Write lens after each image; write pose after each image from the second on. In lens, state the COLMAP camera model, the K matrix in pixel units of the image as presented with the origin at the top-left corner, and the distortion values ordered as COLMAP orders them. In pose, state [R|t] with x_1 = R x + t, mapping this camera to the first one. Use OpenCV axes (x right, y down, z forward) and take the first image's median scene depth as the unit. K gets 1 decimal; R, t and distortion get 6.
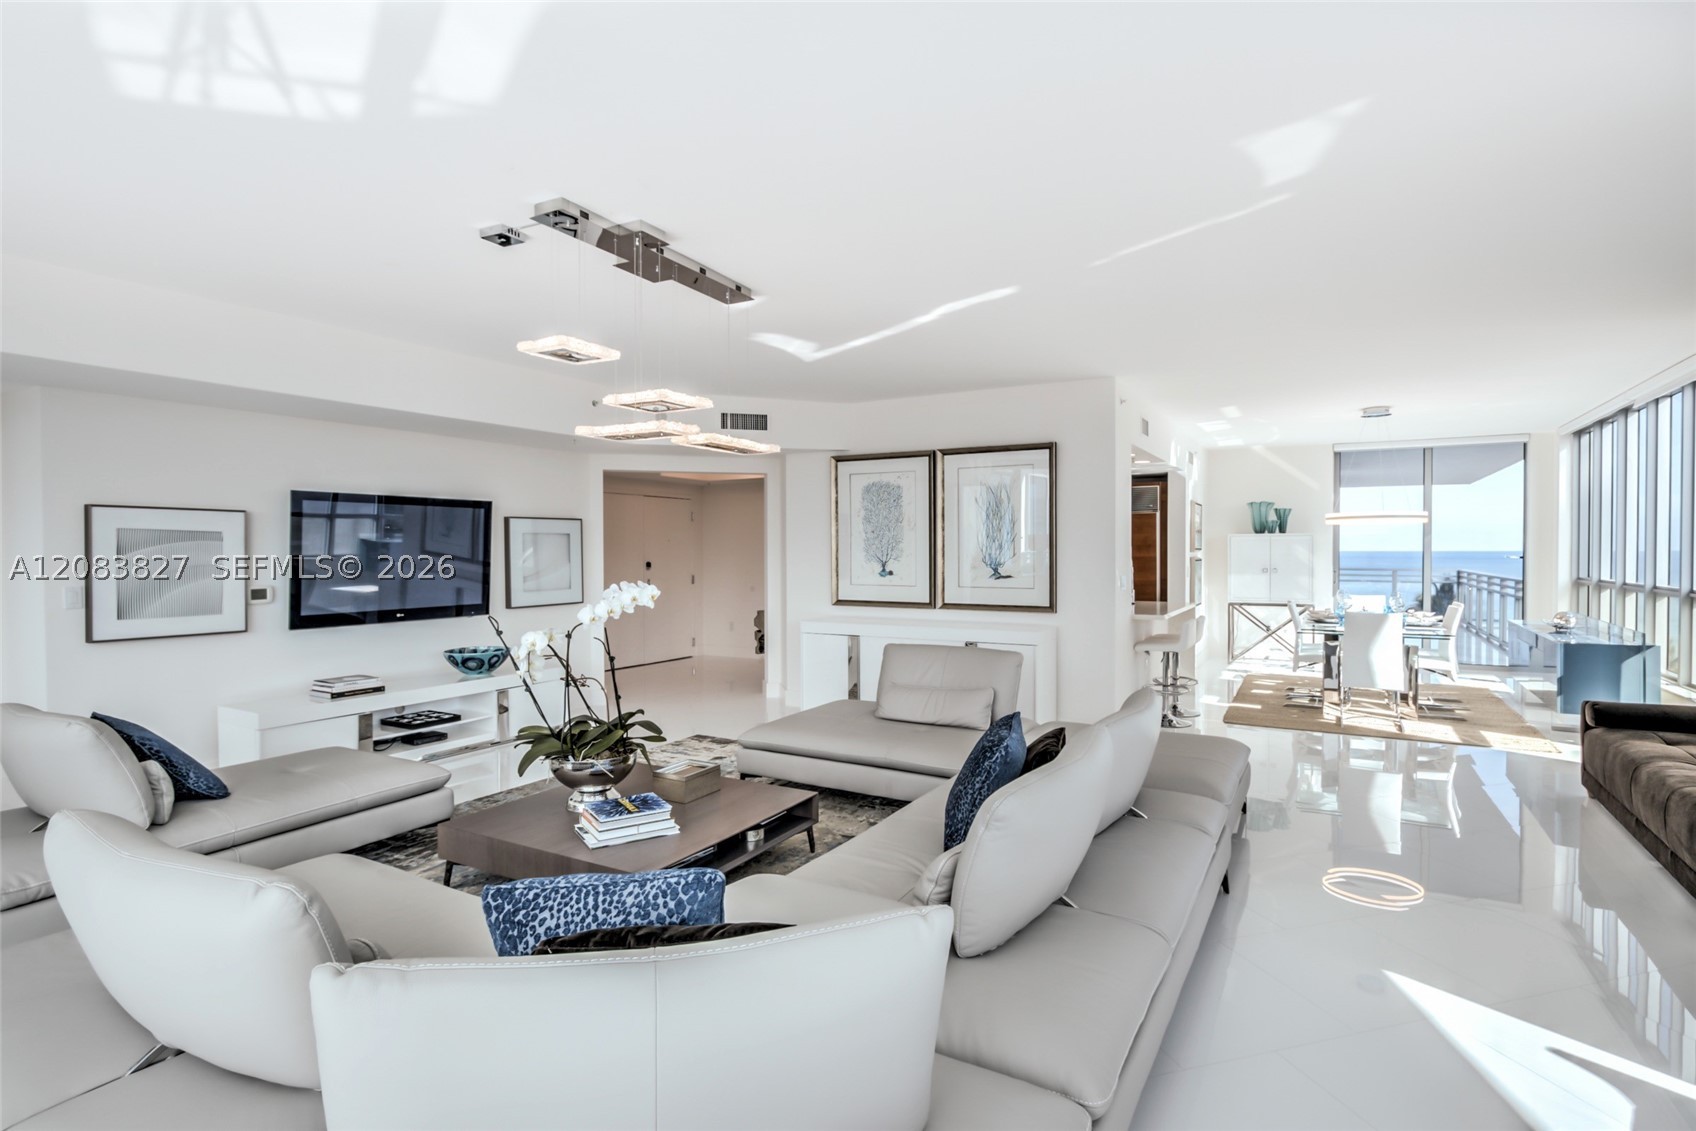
lens RADIAL K [[876.2, 0, 817.6], [0, 876.2, 564.0], [0, 0, 1]] dist [-0.012569, 0.001284]
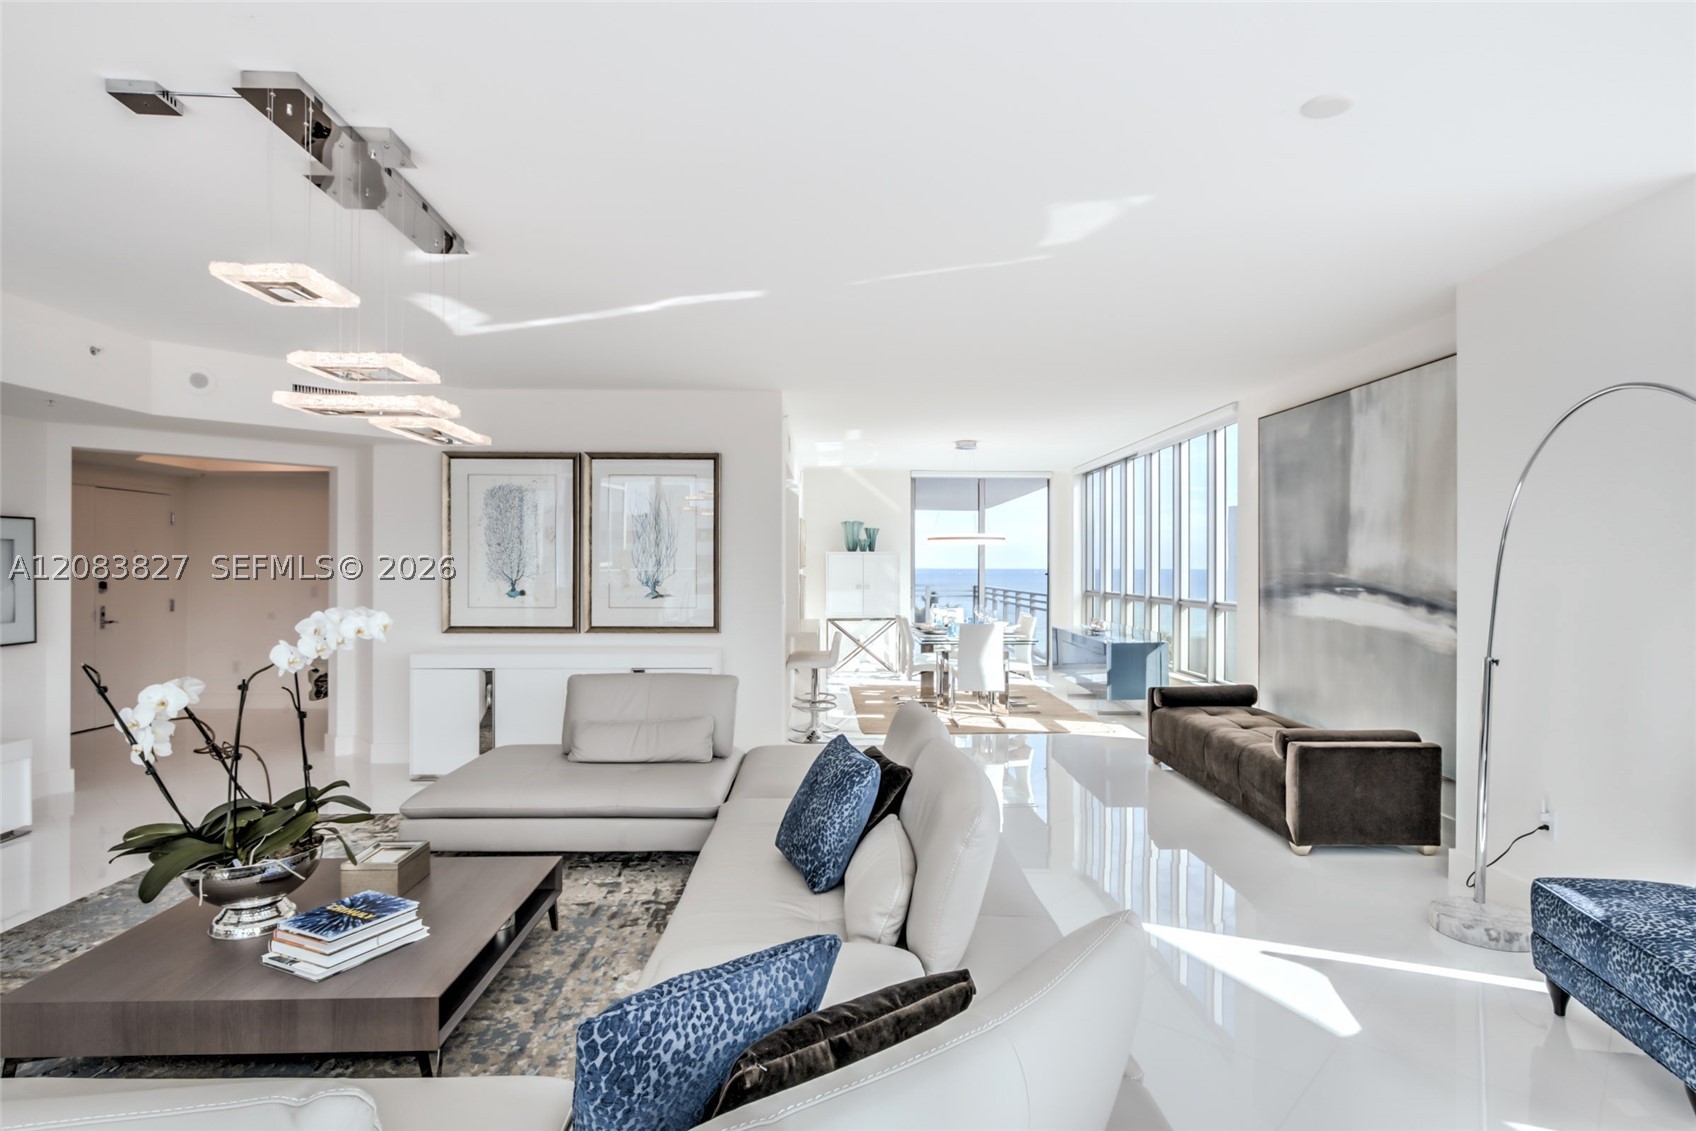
lens RADIAL K [[951.5, 0, 878.7], [0, 951.5, 562.9], [0, 0, 1]] dist [-0.013860, 0.001236]
pose [[0.830409, 0.006157, 0.557120, -0.197529], [0.004728, 0.999825, -0.018096, -0.000878], [-0.557134, 0.017661, 0.830235, 0.059596]]
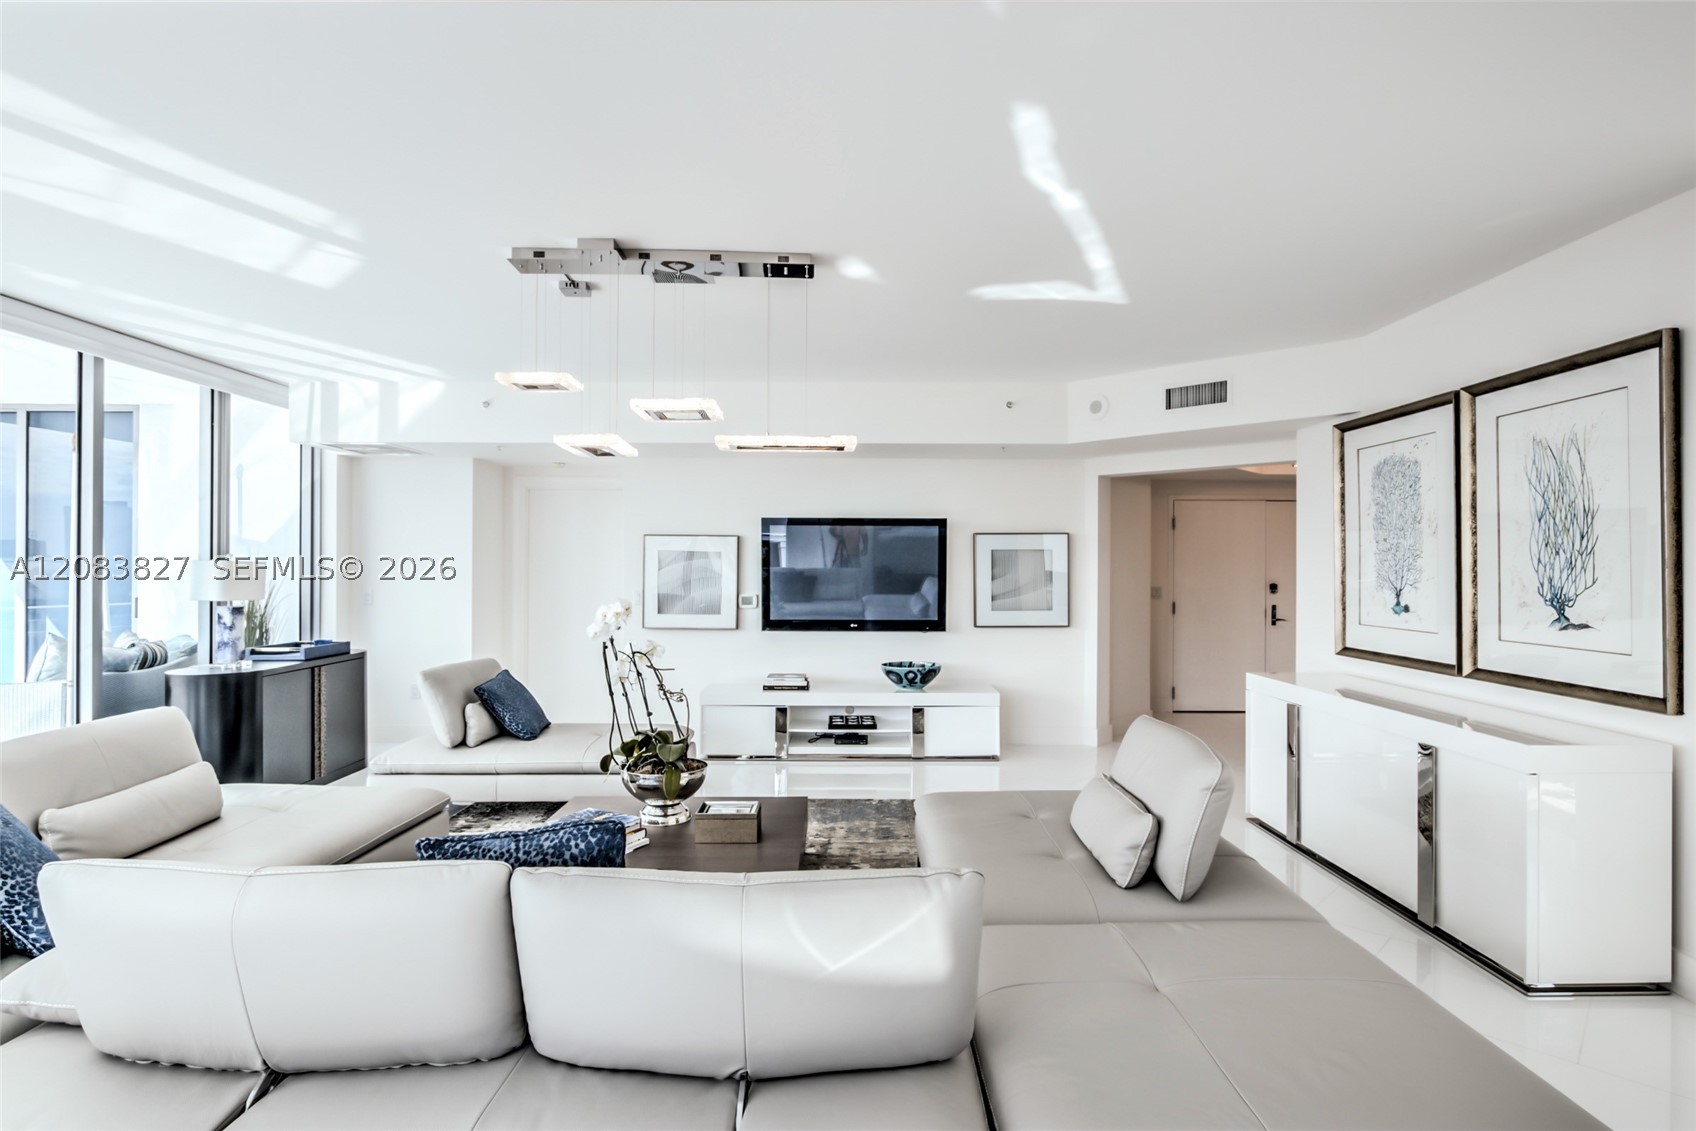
lens RADIAL K [[853.3, 0, 827.4], [0, 853.3, 569.0], [0, 0, 1]] dist [-0.012333, 0.000064]
pose [[0.495442, 0.006516, -0.868616, 0.536202], [-0.018223, 0.999830, -0.002894, -0.010829], [0.868450, 0.017262, 0.495477, 0.518732]]
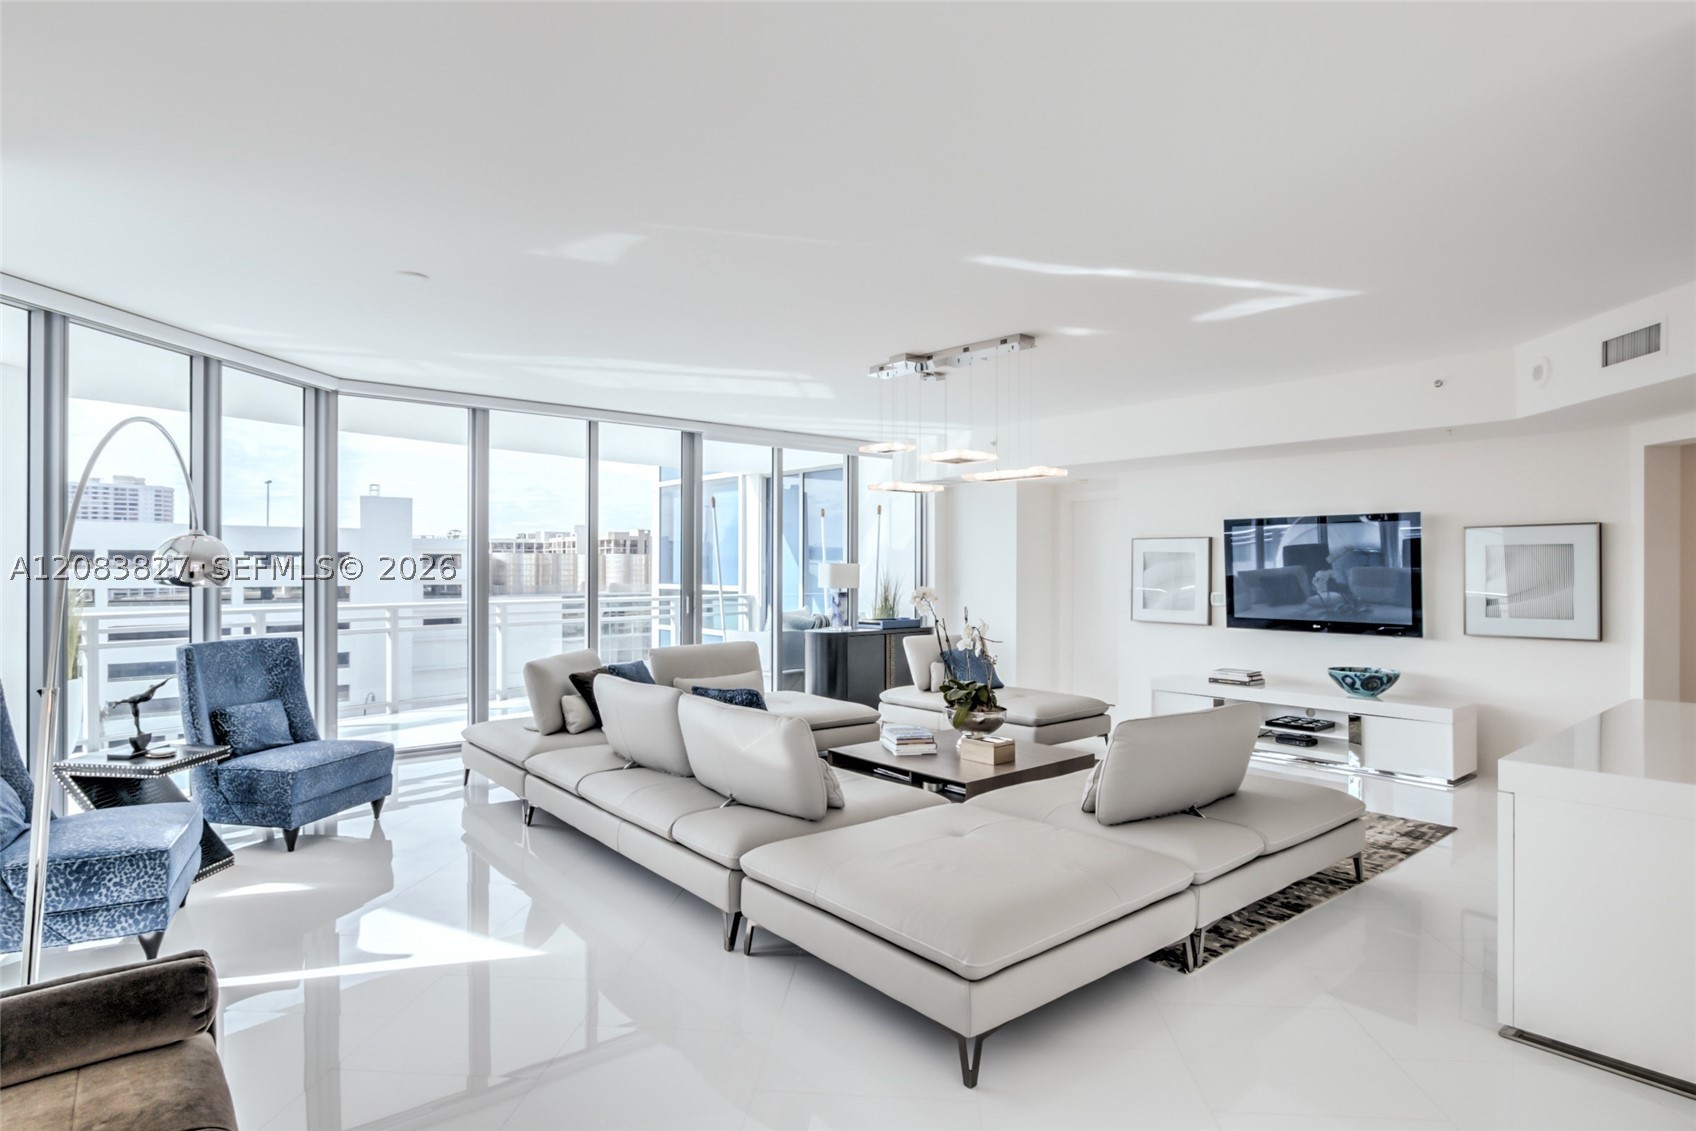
lens RADIAL K [[876.2, 0, 817.6], [0, 876.2, 564.0], [0, 0, 1]] dist [-0.012569, 0.001284]
pose [[-0.358978, 0.000939, -0.933346, 0.893656], [-0.013088, 0.999896, 0.006040, -0.019369], [0.933254, 0.014384, -0.358928, 0.973318]]
